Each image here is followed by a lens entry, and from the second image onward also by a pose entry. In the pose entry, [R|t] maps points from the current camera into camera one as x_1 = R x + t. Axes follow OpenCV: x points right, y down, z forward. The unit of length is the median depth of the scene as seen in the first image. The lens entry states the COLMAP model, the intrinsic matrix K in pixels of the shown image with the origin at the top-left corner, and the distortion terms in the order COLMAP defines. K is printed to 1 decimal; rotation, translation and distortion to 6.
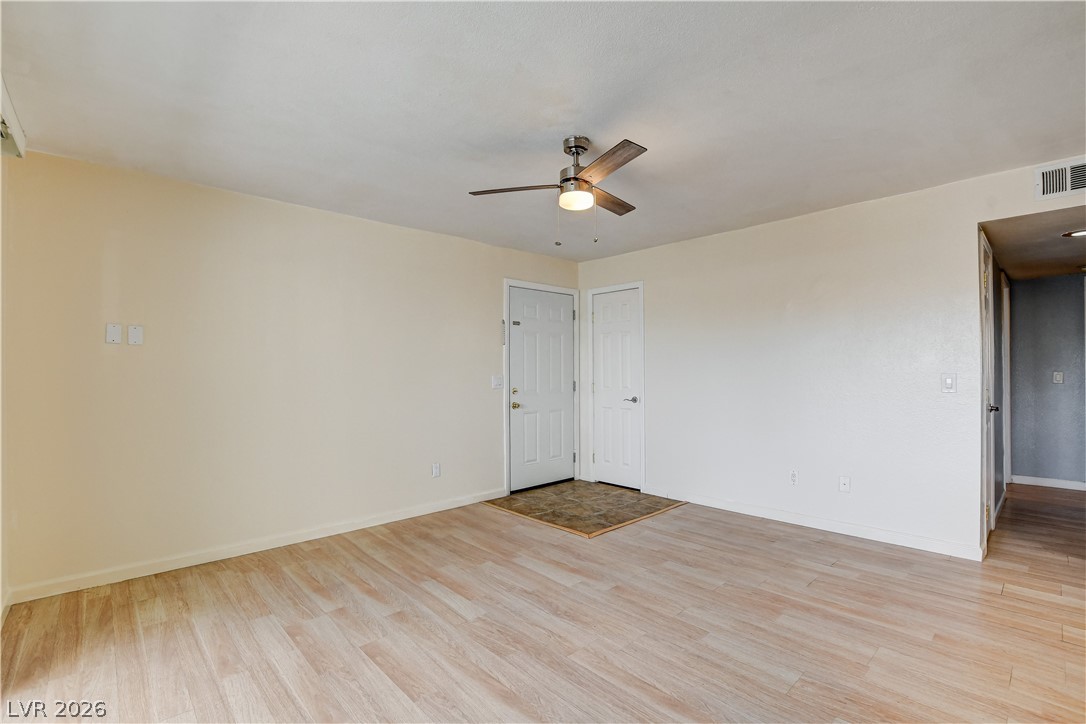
lens RADIAL K [[496.6, 0, 544.8], [0, 496.6, 363.5], [0, 0, 1]] dist [-0.027530, 0.002933]
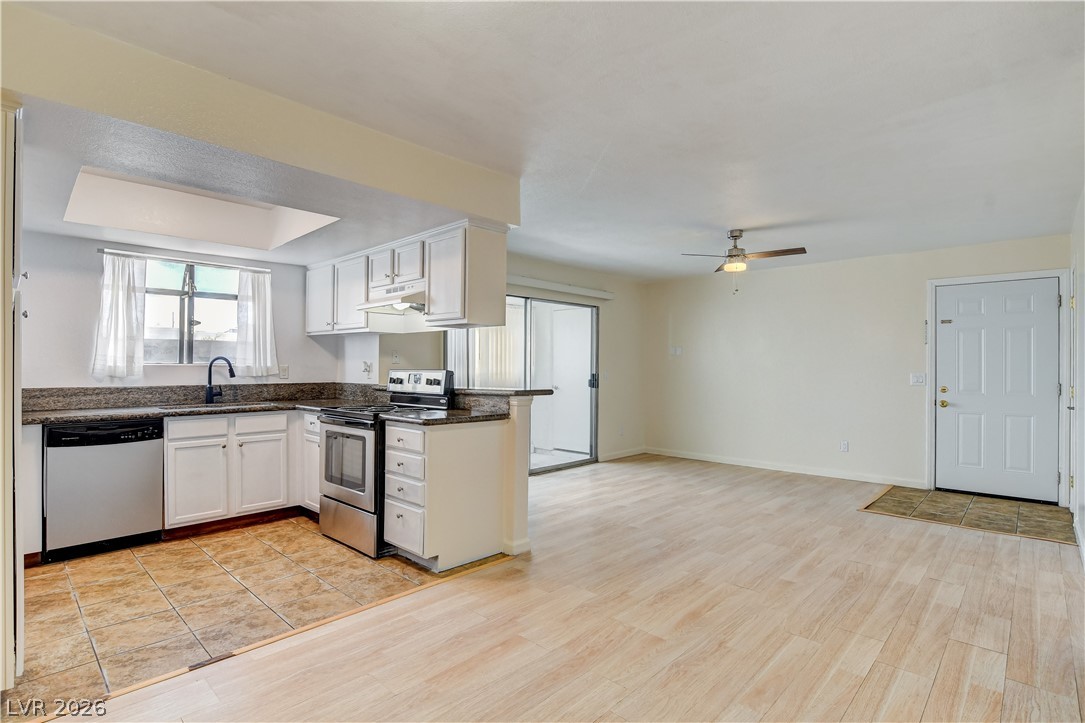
lens RADIAL K [[523.7, 0, 534.8], [0, 523.7, 363.8], [0, 0, 1]] dist [-0.026184, 0.001385]
pose [[0.050639, 0.000307, -0.998717, 1.455333], [0.007612, 0.999971, 0.000694, -0.005920], [0.998688, -0.007637, 0.050635, 0.187300]]
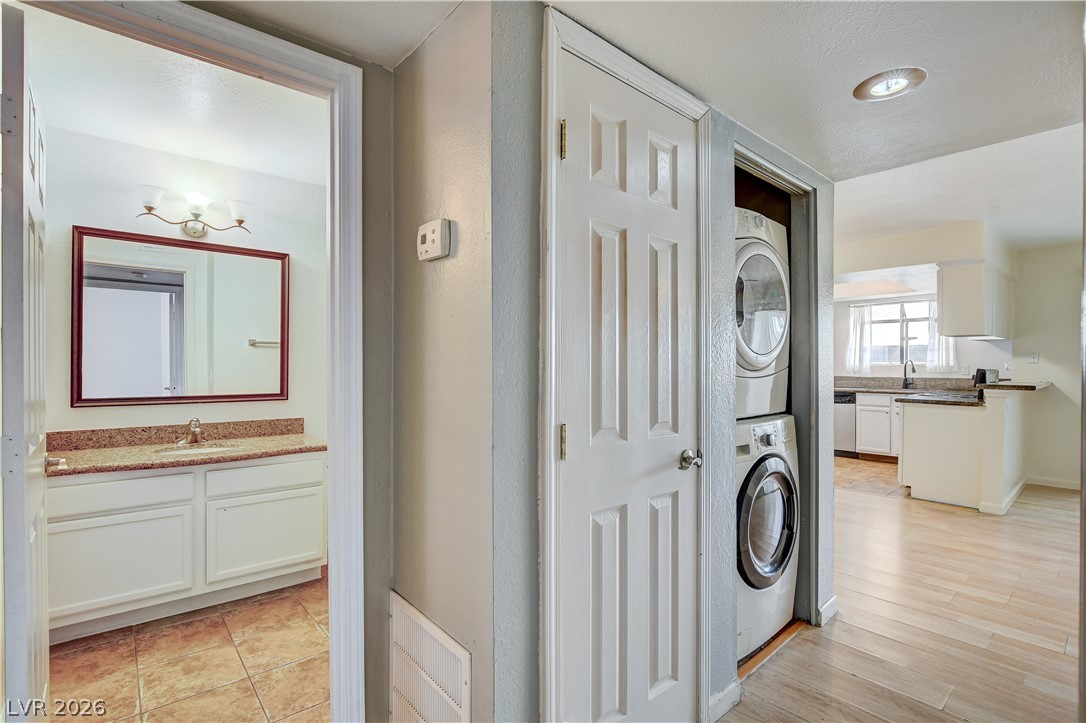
lens RADIAL K [[509.6, 0, 544.3], [0, 509.6, 363.9], [0, 0, 1]] dist [-0.027365, 0.002632]
pose [[-0.999070, 0.006239, 0.042663, 1.479942], [0.005719, 0.999908, -0.012288, 0.004725], [-0.042736, -0.012033, -0.999014, 1.552192]]
